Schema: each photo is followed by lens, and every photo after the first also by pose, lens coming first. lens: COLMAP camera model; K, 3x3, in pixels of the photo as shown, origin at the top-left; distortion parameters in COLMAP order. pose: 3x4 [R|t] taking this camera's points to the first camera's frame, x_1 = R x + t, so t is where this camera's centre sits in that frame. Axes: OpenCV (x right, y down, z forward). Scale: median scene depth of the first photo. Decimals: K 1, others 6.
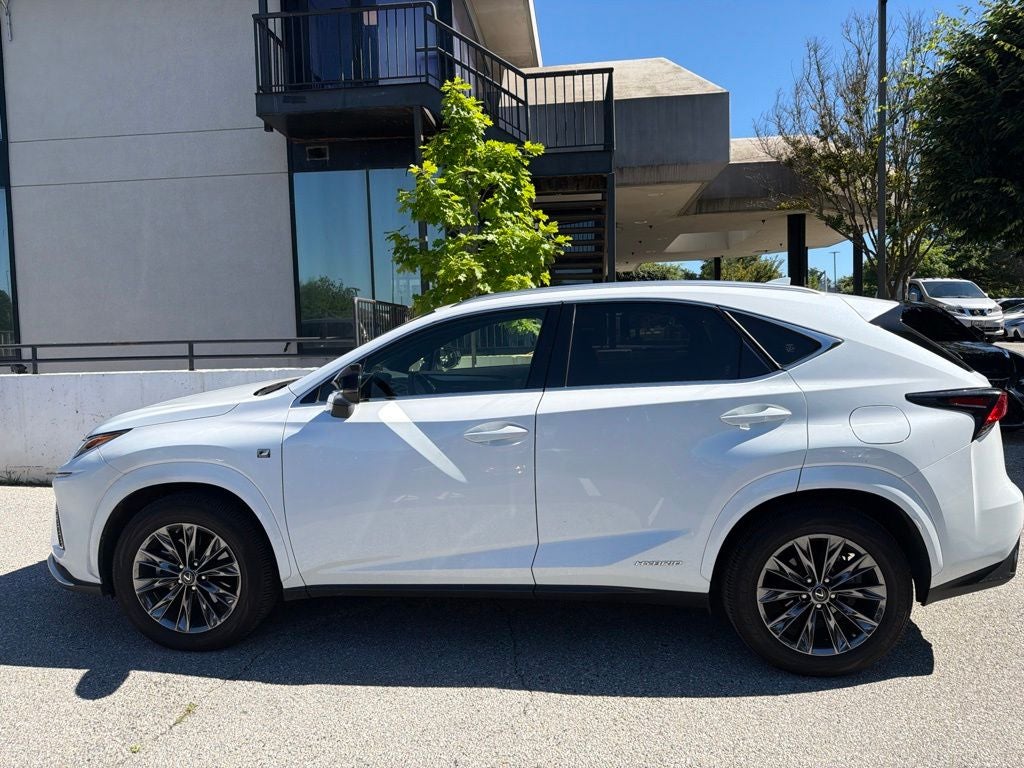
lens RADIAL K [[713.1, 0, 493.7], [0, 713.1, 383.5], [0, 0, 1]] dist [0.039759, -0.052026]
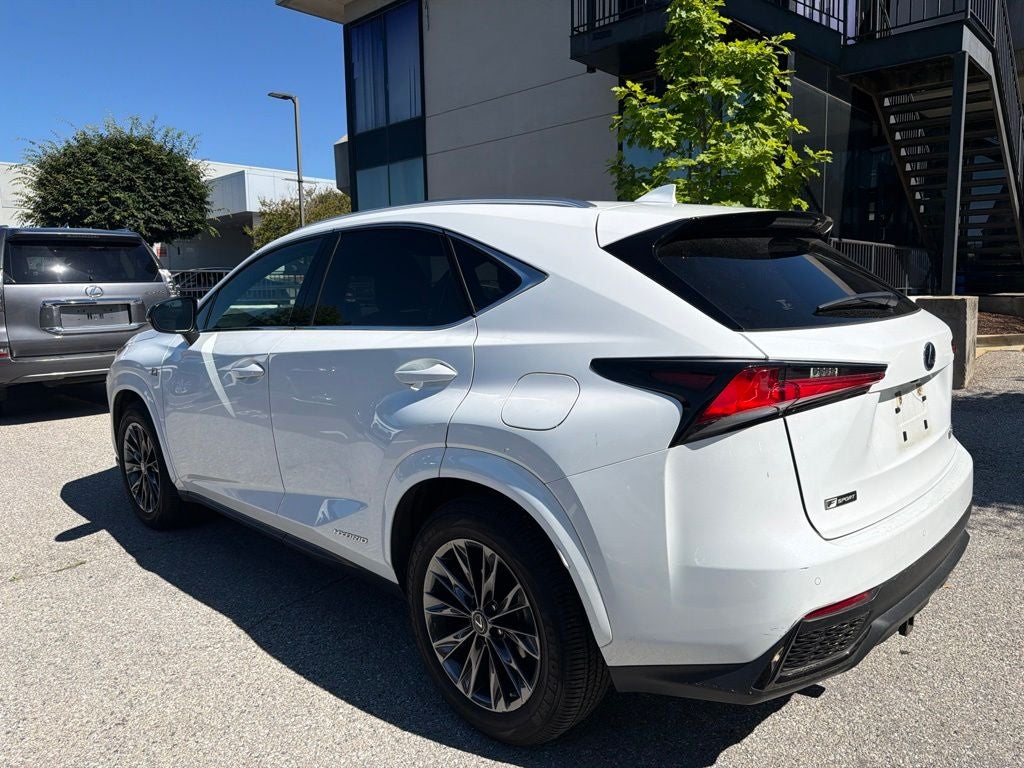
lens RADIAL K [[713.1, 0, 512.8], [0, 713.1, 381.4], [0, 0, 1]] dist [0.039759, -0.052026]
pose [[0.794317, 0.090042, -0.600793, 0.875265], [-0.047004, 0.995099, 0.086992, -0.016328], [0.605682, -0.040860, 0.794657, 0.441238]]
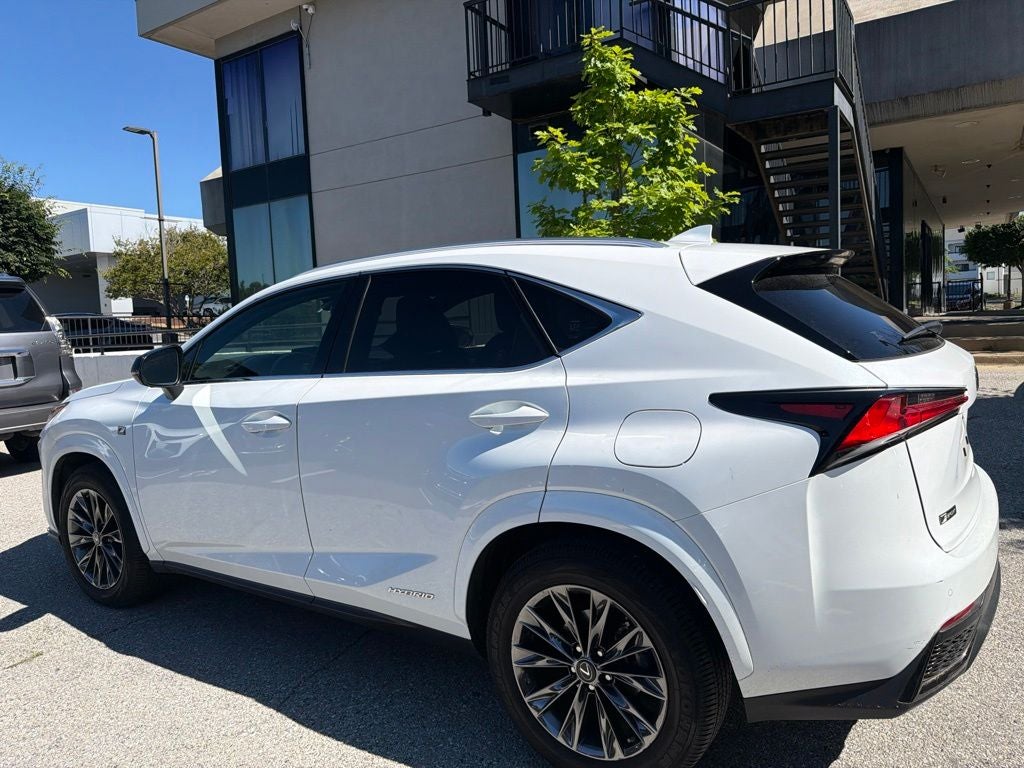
lens RADIAL K [[713.1, 0, 510.2], [0, 713.1, 380.9], [0, 0, 1]] dist [0.039759, -0.052026]
pose [[0.893121, 0.023831, -0.449184, 0.683034], [-0.011015, 0.999455, 0.031124, -0.014733], [0.449681, -0.022850, 0.892897, 0.330298]]
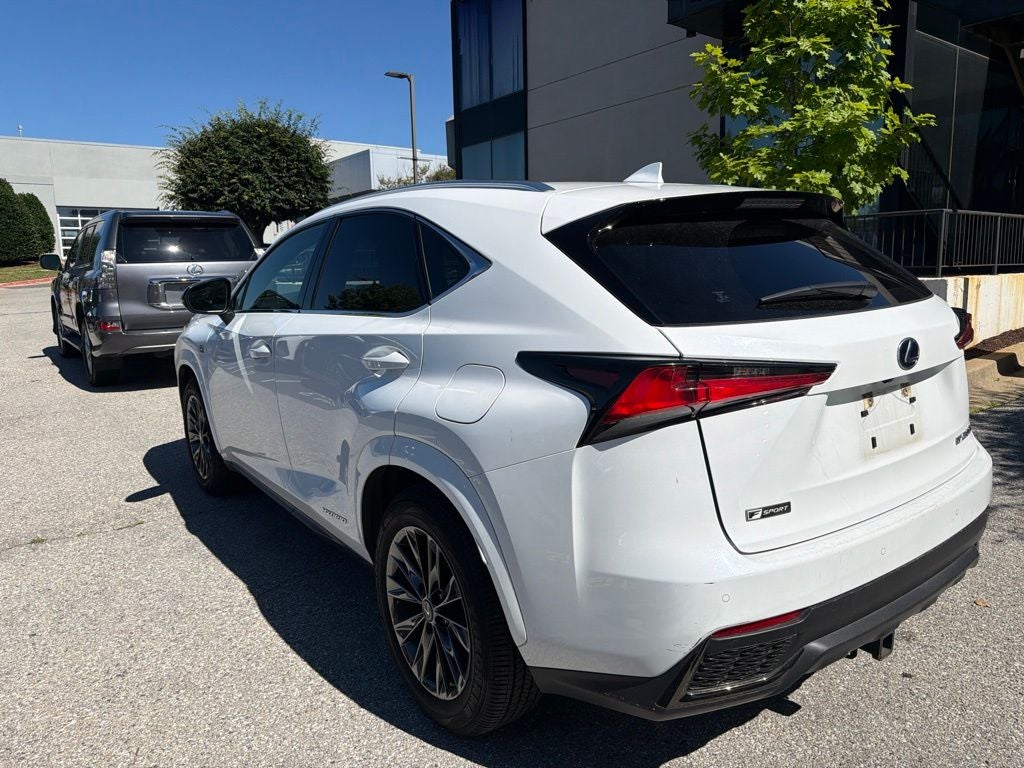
lens RADIAL K [[713.1, 0, 514.7], [0, 713.1, 379.4], [0, 0, 1]] dist [0.039759, -0.052026]
pose [[0.683051, 0.127781, -0.719106, 0.987956], [-0.050505, 0.990483, 0.128031, -0.038632], [0.728622, -0.051134, 0.683004, 0.563367]]
